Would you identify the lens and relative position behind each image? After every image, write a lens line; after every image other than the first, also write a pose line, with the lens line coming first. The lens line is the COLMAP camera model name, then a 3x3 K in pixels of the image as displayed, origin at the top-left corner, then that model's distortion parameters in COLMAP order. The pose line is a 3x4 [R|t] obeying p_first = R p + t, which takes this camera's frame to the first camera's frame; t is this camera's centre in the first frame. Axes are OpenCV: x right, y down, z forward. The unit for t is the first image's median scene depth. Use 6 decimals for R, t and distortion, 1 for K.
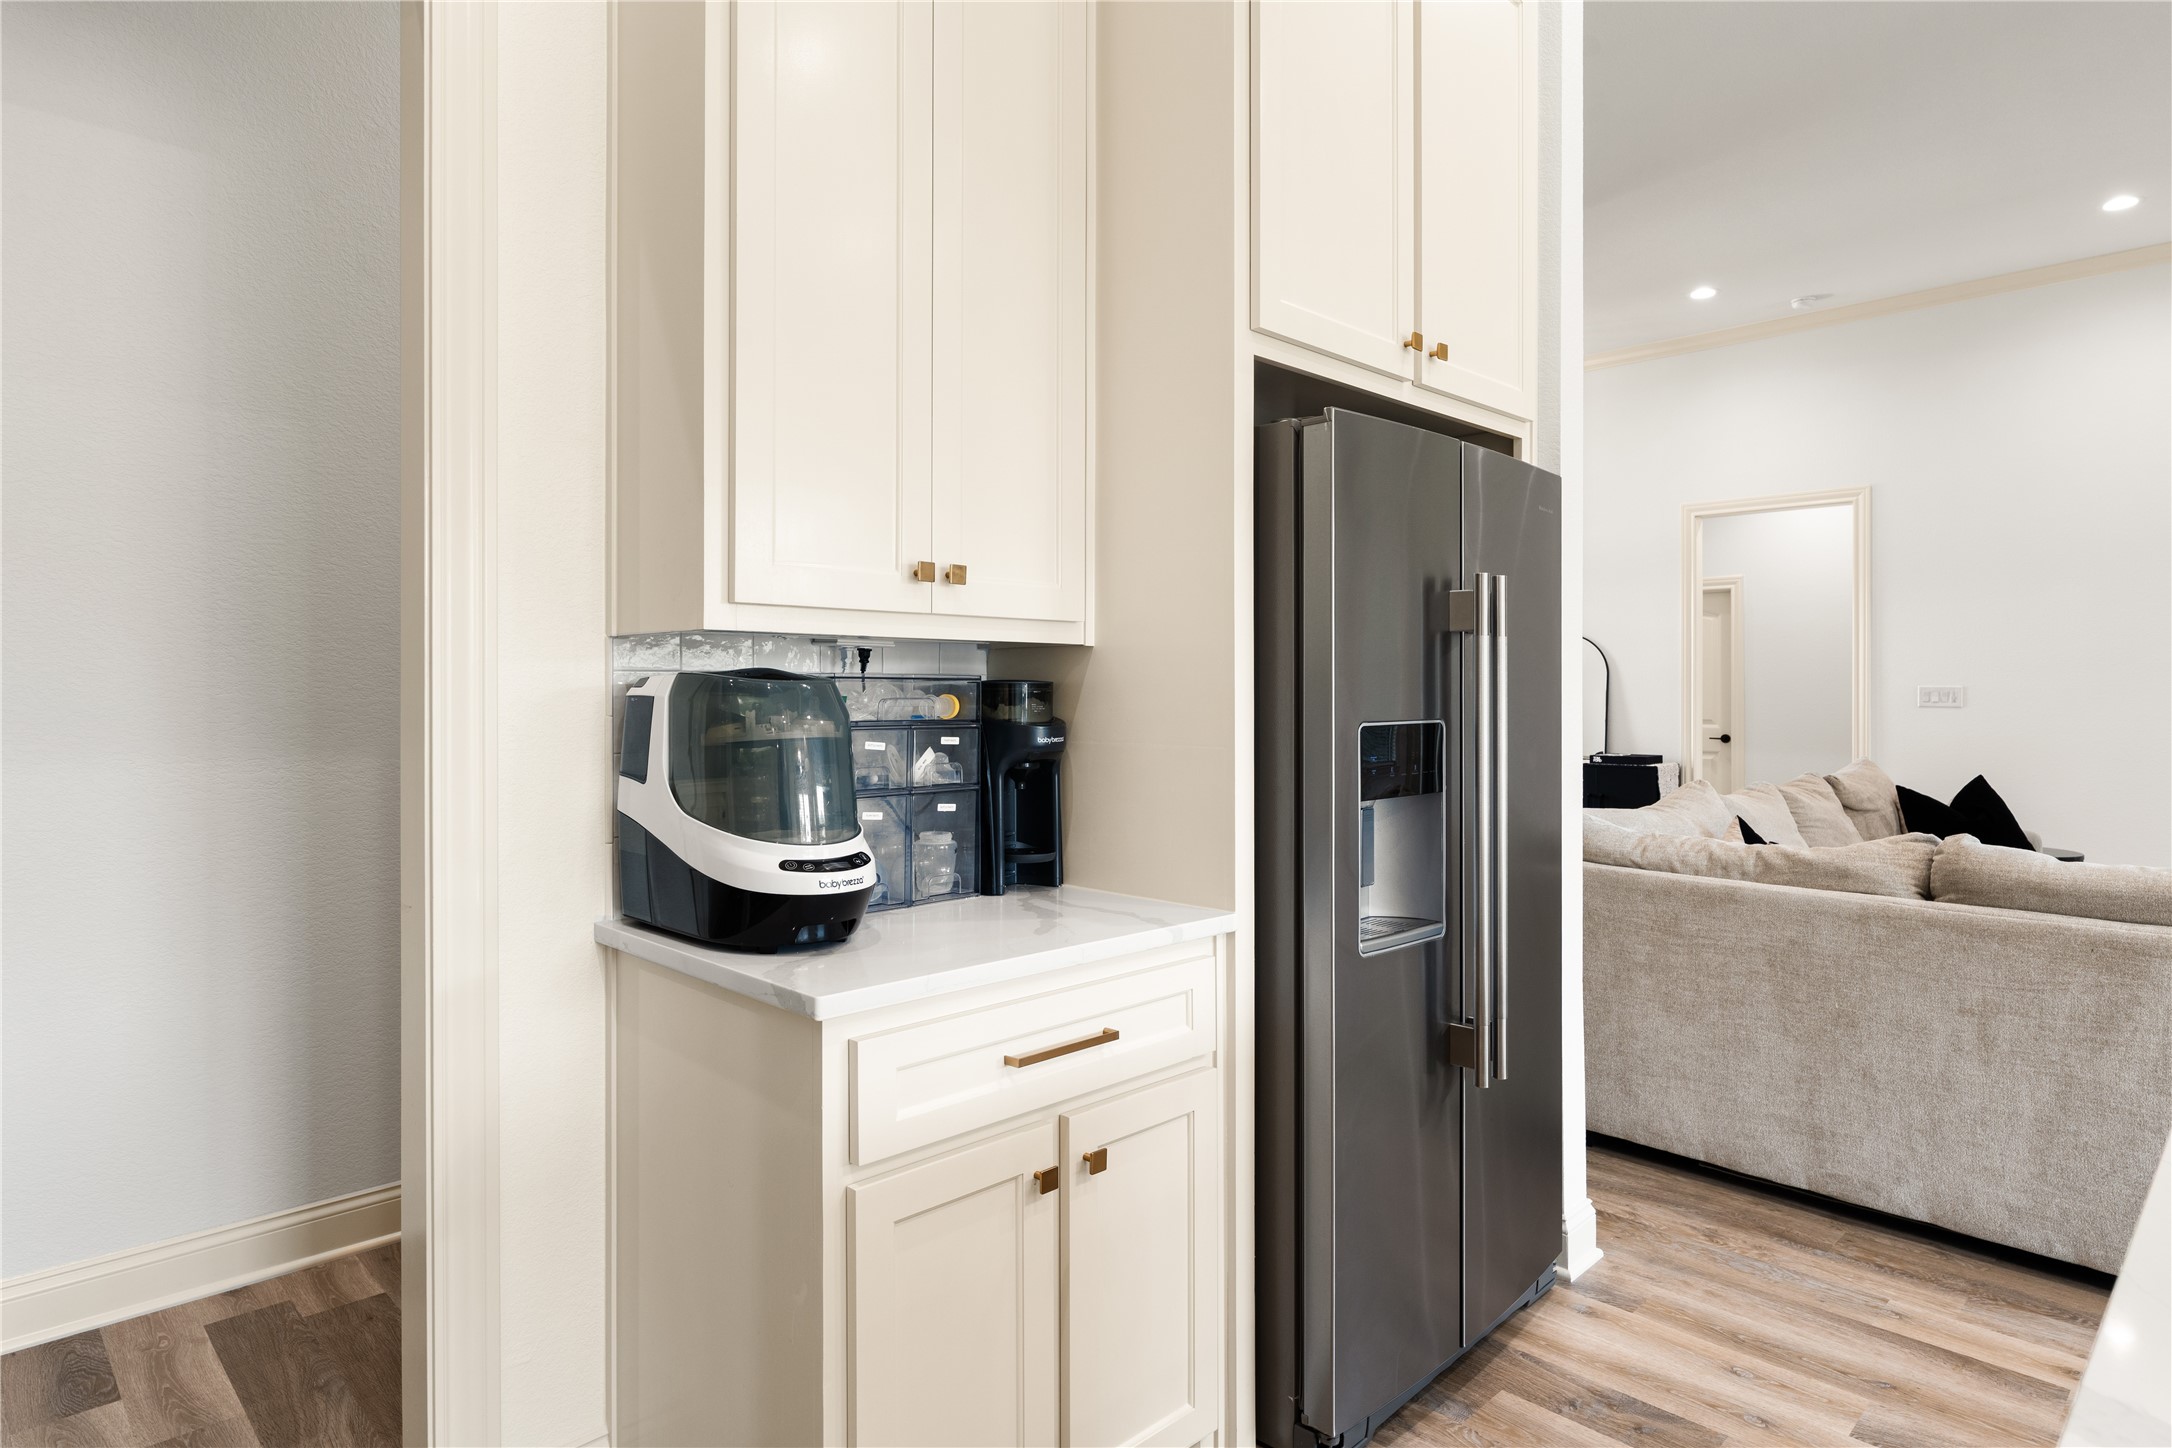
lens RADIAL K [[1224.6, 0, 1092.2], [0, 1224.6, 686.8], [0, 0, 1]] dist [0.004481, 0.001685]
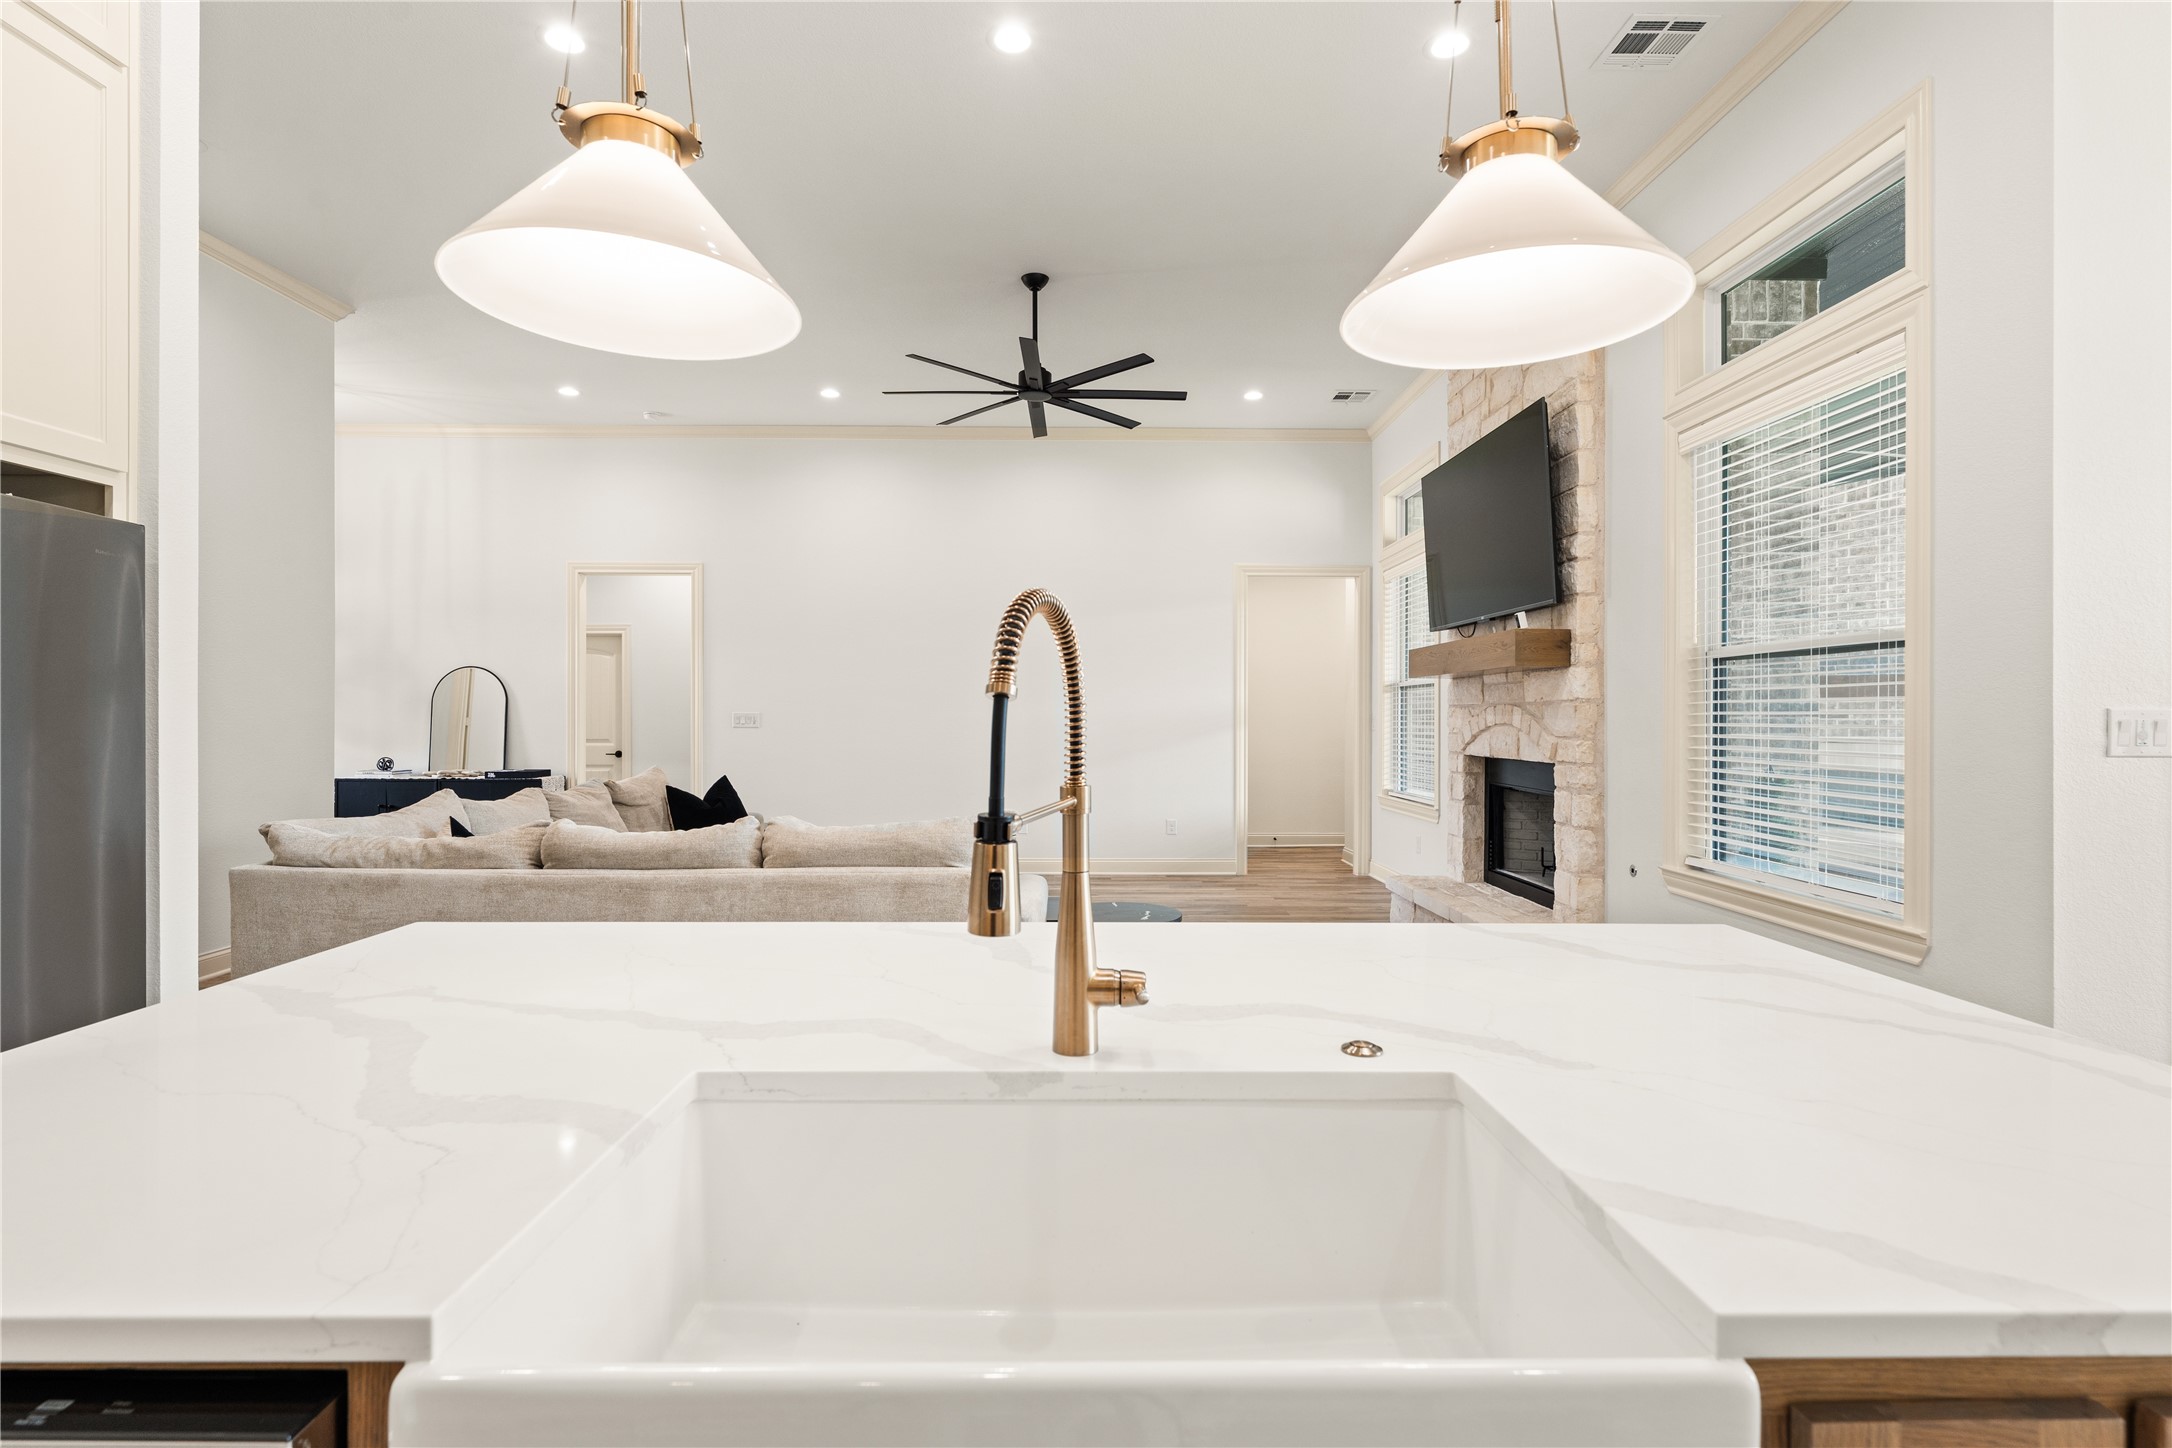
lens RADIAL K [[1052.6, 0, 1083.6], [0, 1052.6, 713.4], [0, 0, 1]] dist [0.003732, 0.000591]
pose [[0.695697, 0.002322, 0.718332, 0.229468], [-0.003514, 0.999994, 0.000171, -0.002479], [-0.718327, -0.002643, 0.695700, -0.233536]]
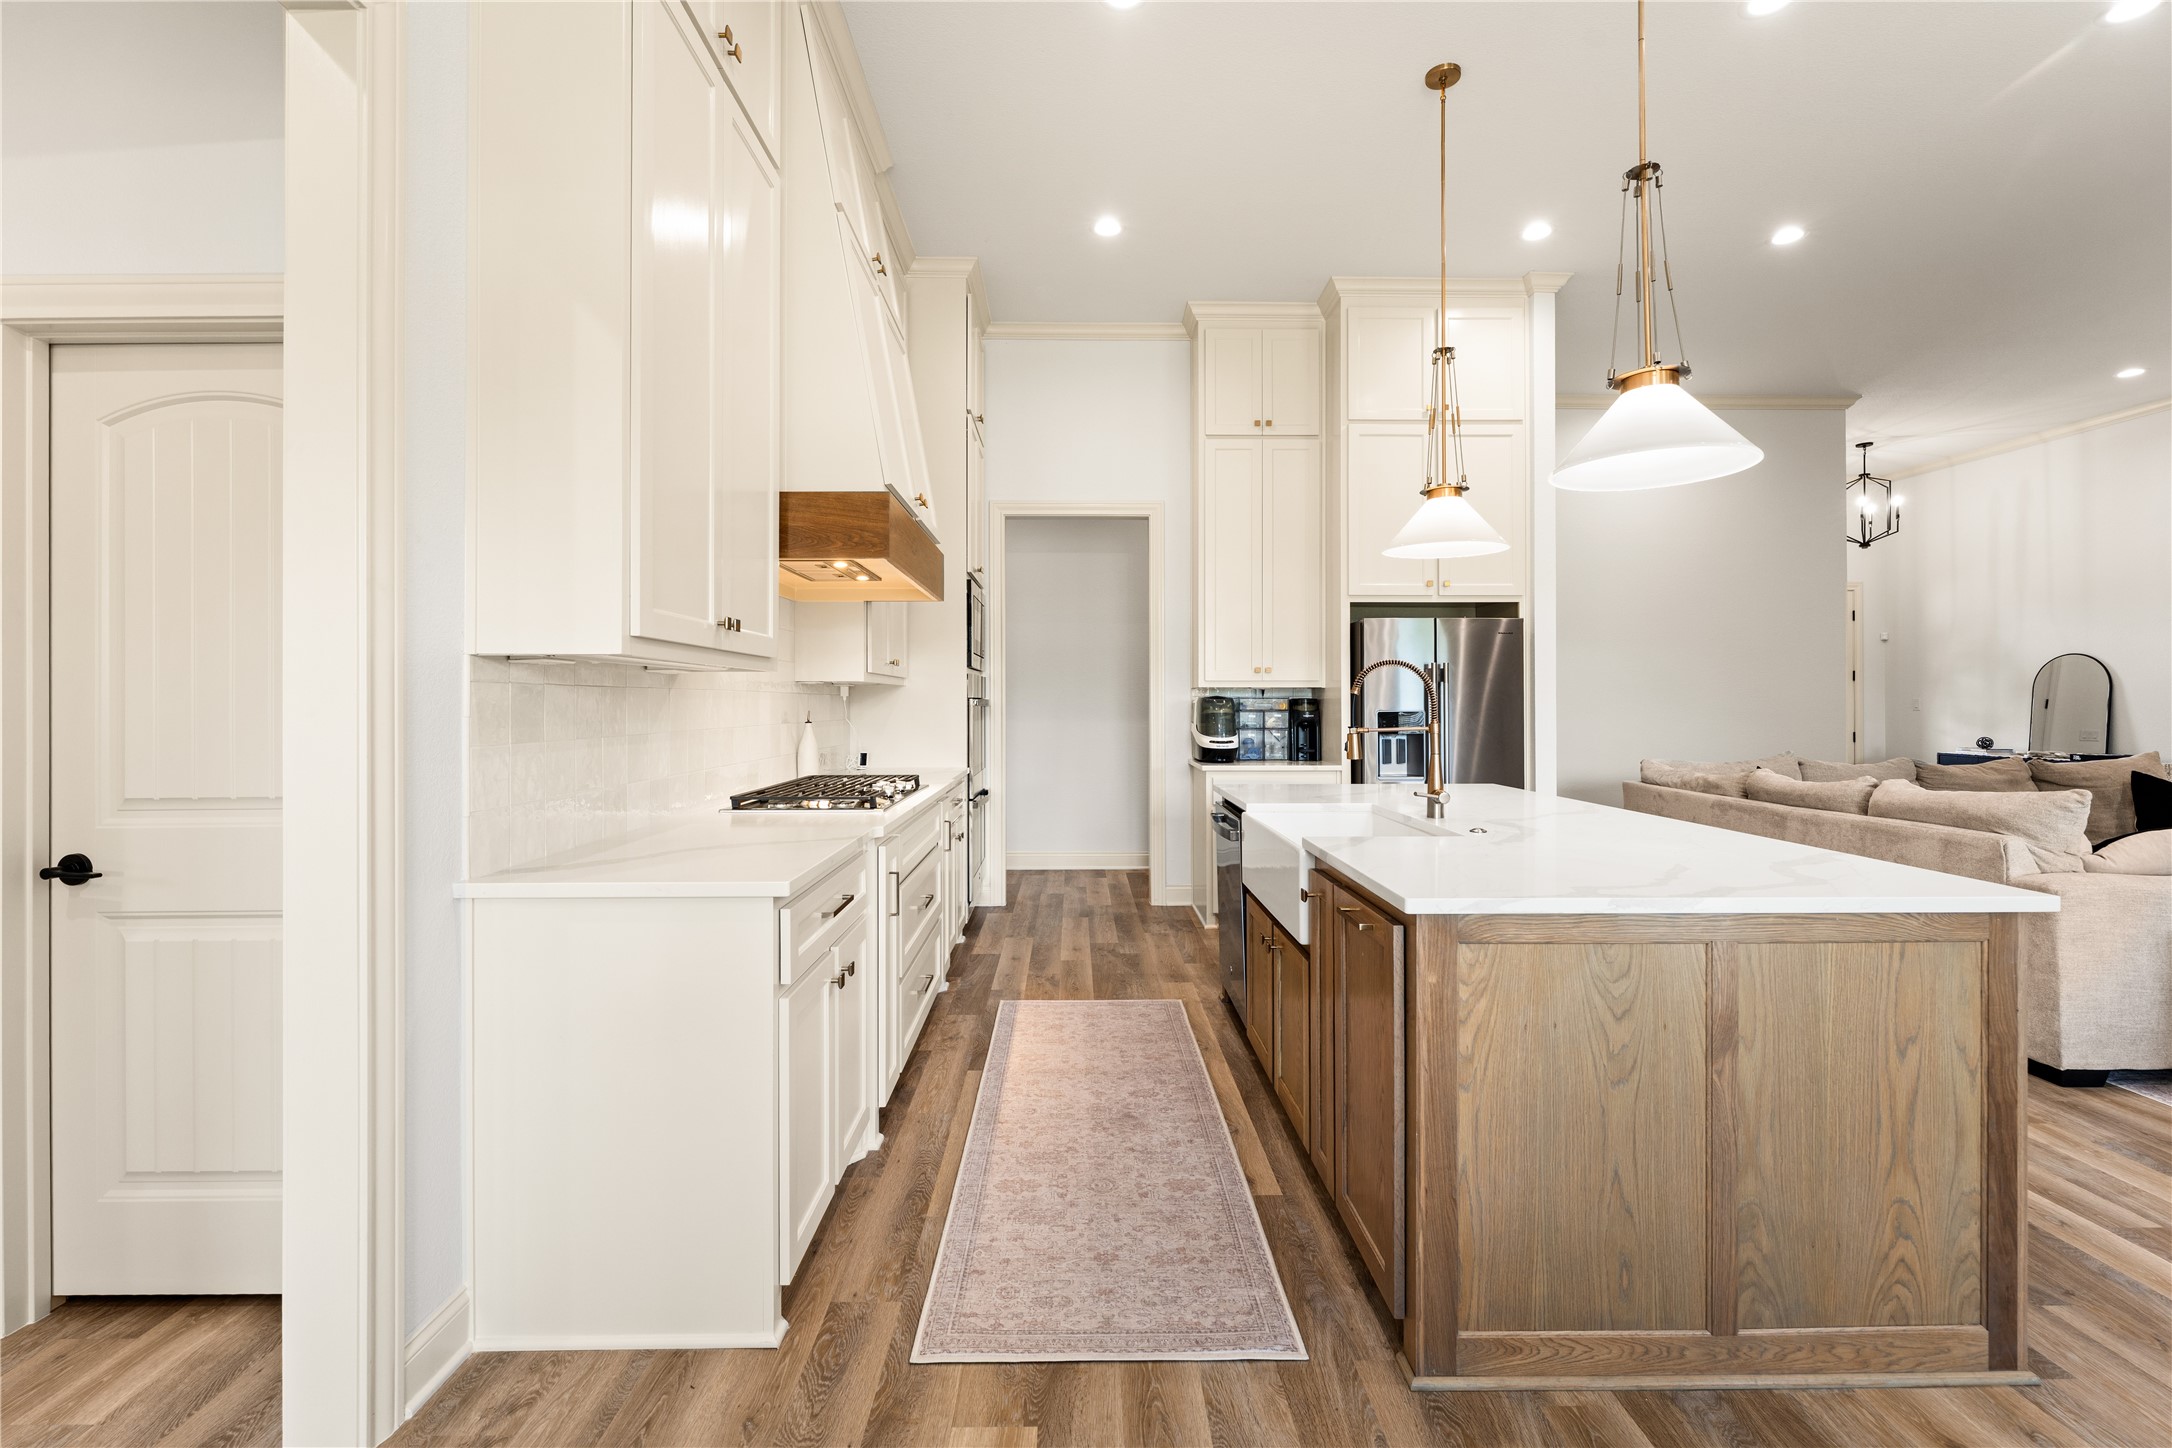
lens RADIAL K [[931.7, 0, 1087.2], [0, 931.7, 702.7], [0, 0, 1]] dist [-0.002836, 0.000132]
pose [[0.731150, -0.000691, -0.682217, 0.844549], [0.003523, 0.999990, 0.002763, -0.001883], [0.682208, -0.004423, 0.731145, -0.861218]]
